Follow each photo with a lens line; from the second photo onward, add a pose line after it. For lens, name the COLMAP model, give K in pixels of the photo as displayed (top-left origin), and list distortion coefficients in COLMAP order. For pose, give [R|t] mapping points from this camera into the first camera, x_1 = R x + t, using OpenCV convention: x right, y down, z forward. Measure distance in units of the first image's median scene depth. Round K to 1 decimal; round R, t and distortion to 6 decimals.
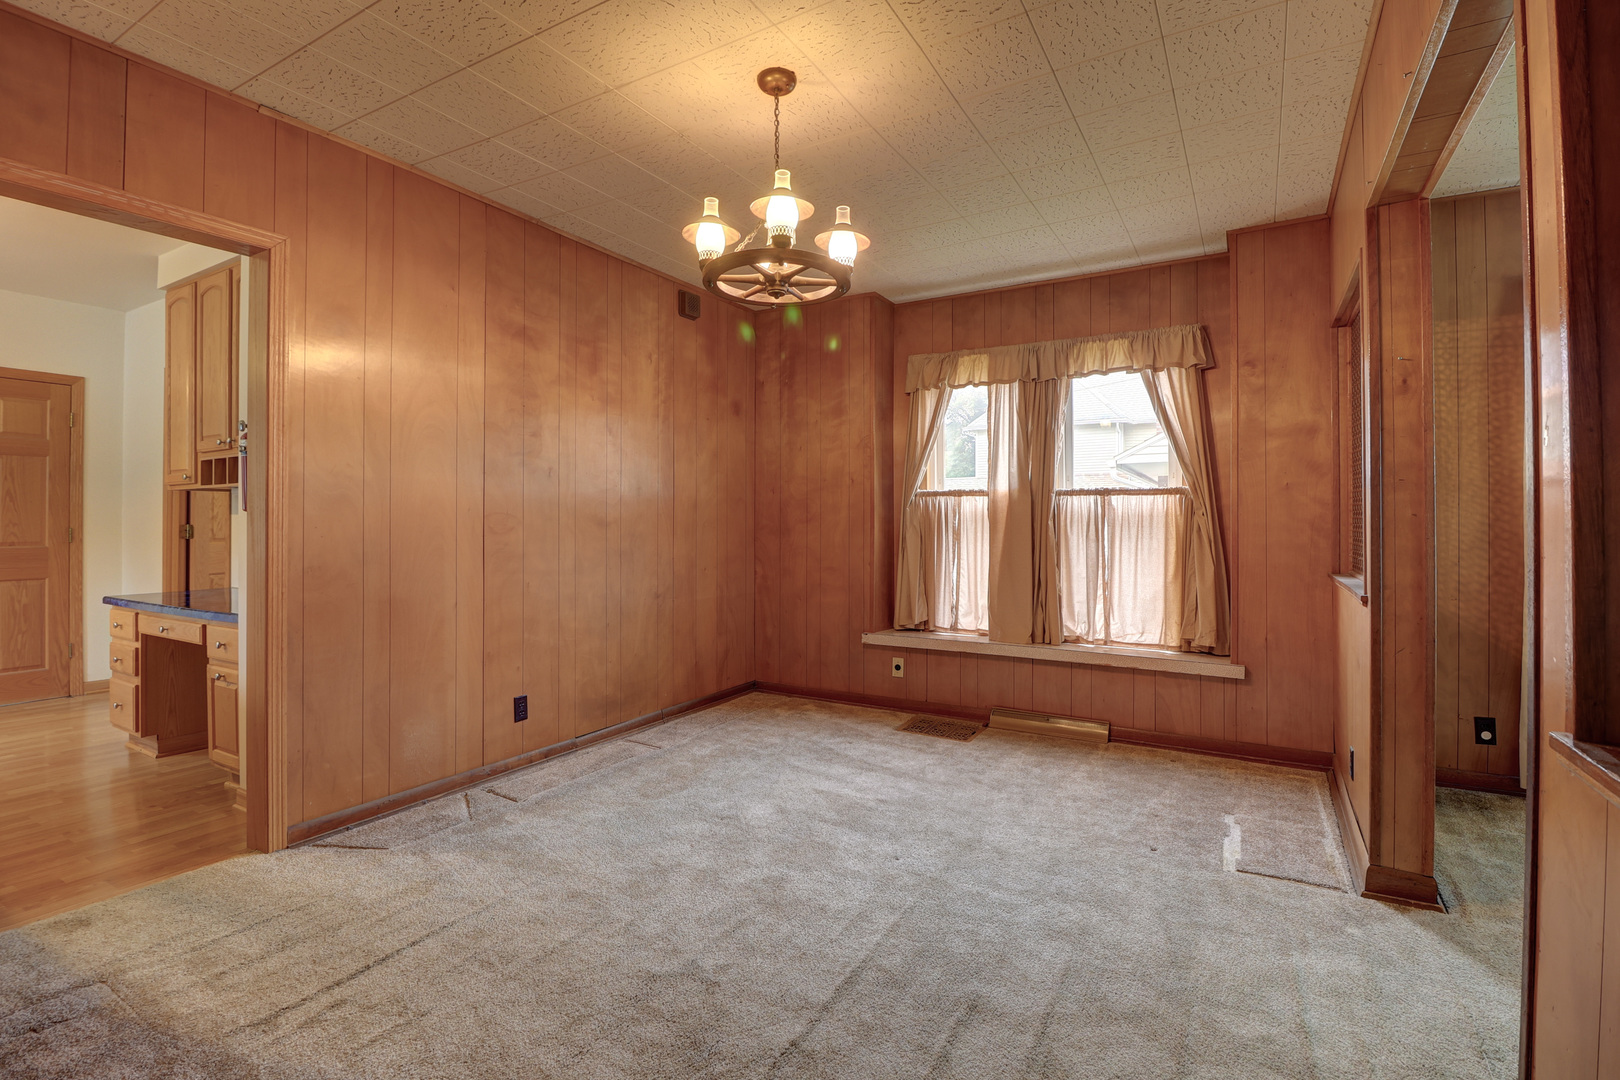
lens RADIAL K [[742.5, 0, 815.7], [0, 742.5, 518.4], [0, 0, 1]] dist [0.002715, -0.013891]
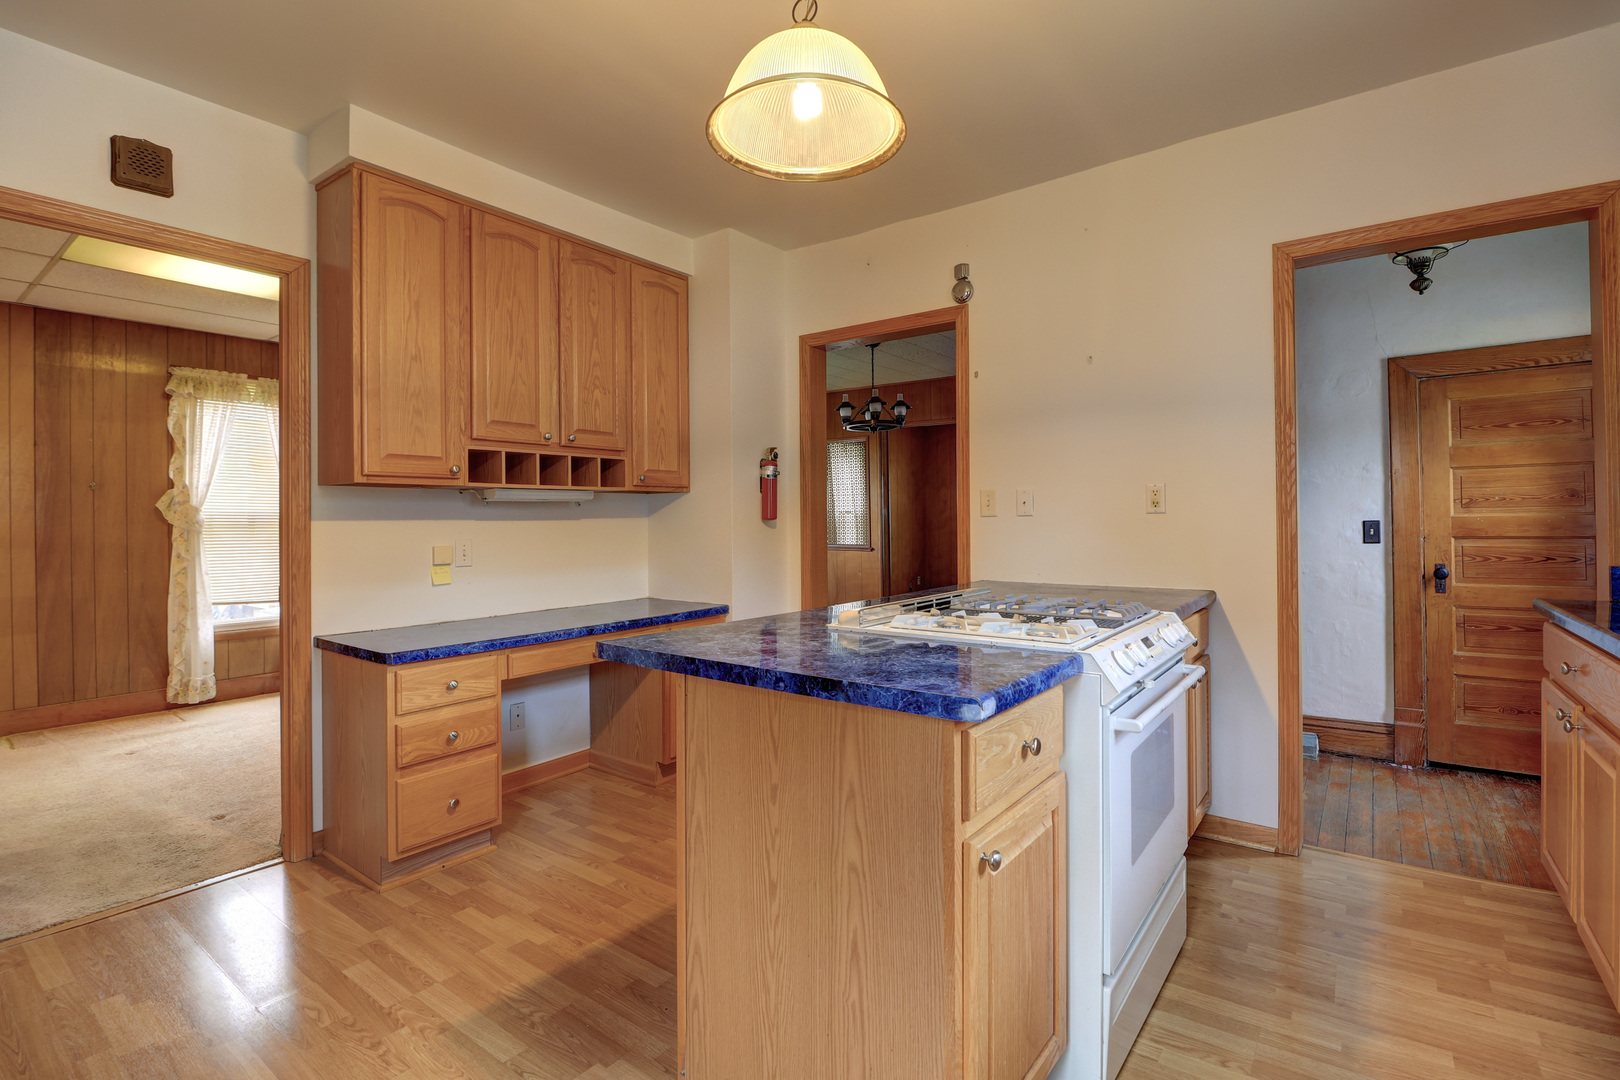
lens RADIAL K [[749.9, 0, 811.6], [0, 749.9, 516.1], [0, 0, 1]] dist [0.002254, -0.014461]
pose [[0.113515, 0.005087, 0.993523, -1.395028], [0.004136, 0.999976, -0.005593, -0.007337], [-0.993528, 0.004744, 0.113491, 0.512882]]
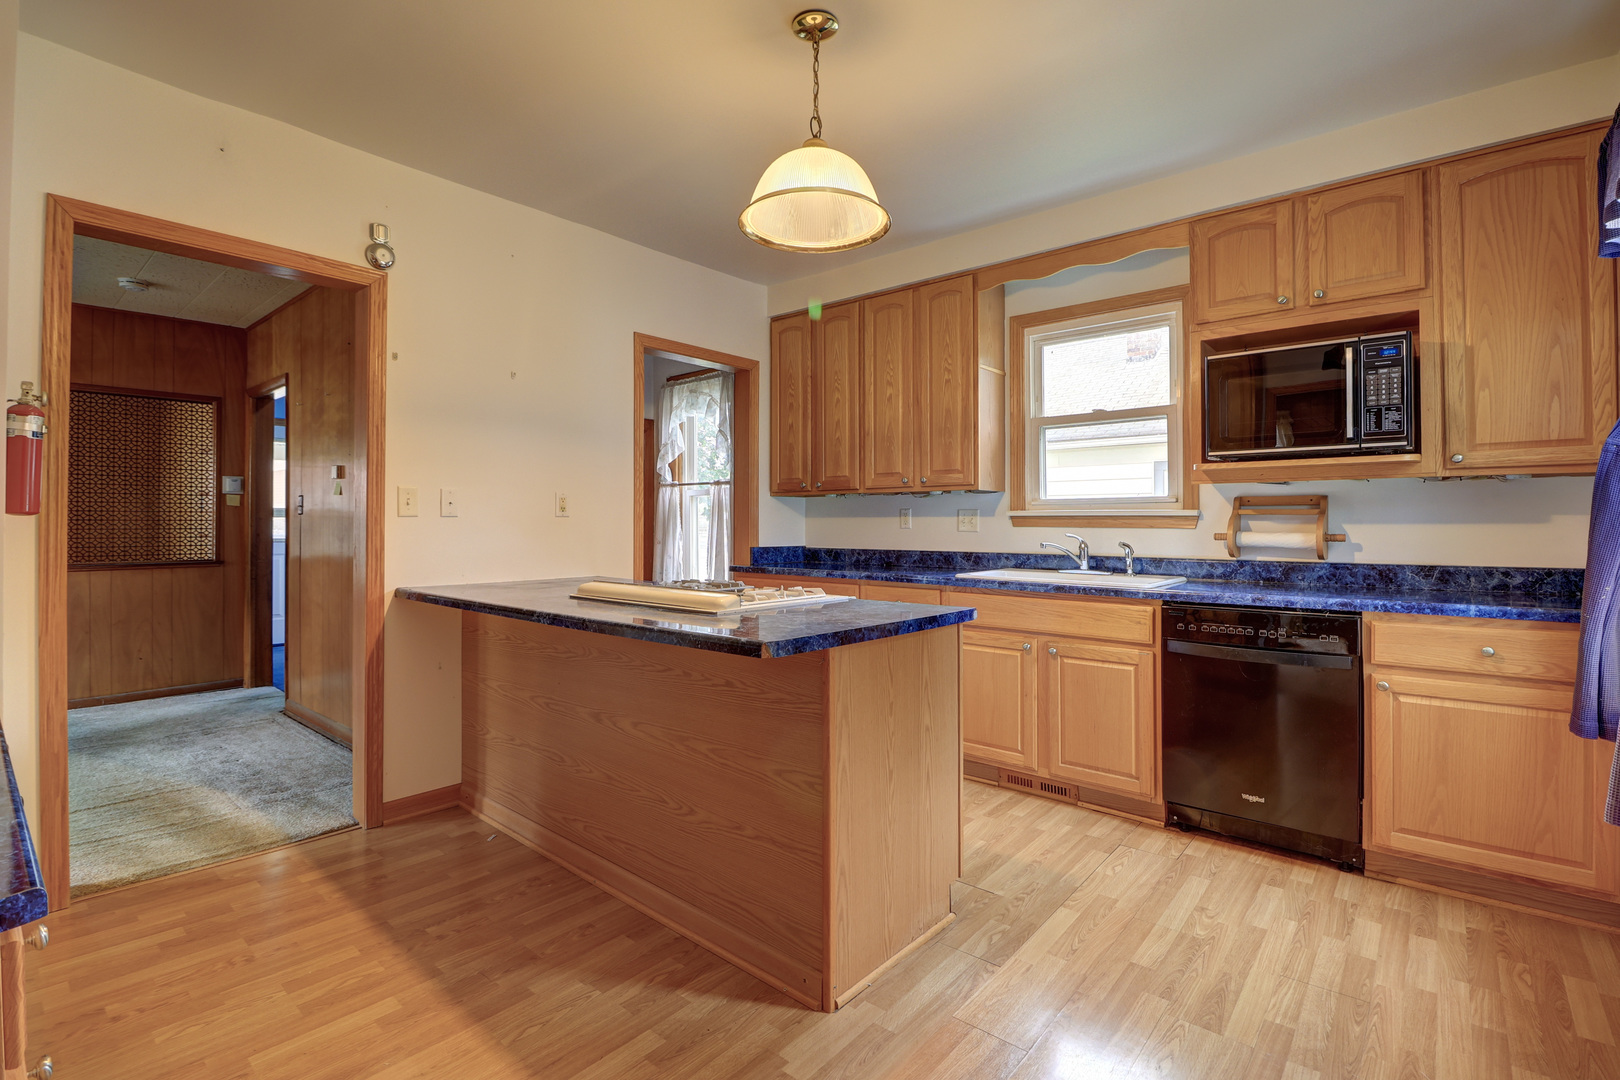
lens RADIAL K [[742.5, 0, 815.7], [0, 742.5, 518.4], [0, 0, 1]] dist [0.002715, -0.013891]
pose [[-0.984570, -0.001965, 0.174979, -1.101871], [-0.004001, 0.999928, -0.011284, -0.002489], [-0.174945, -0.011810, -0.984507, 1.044412]]
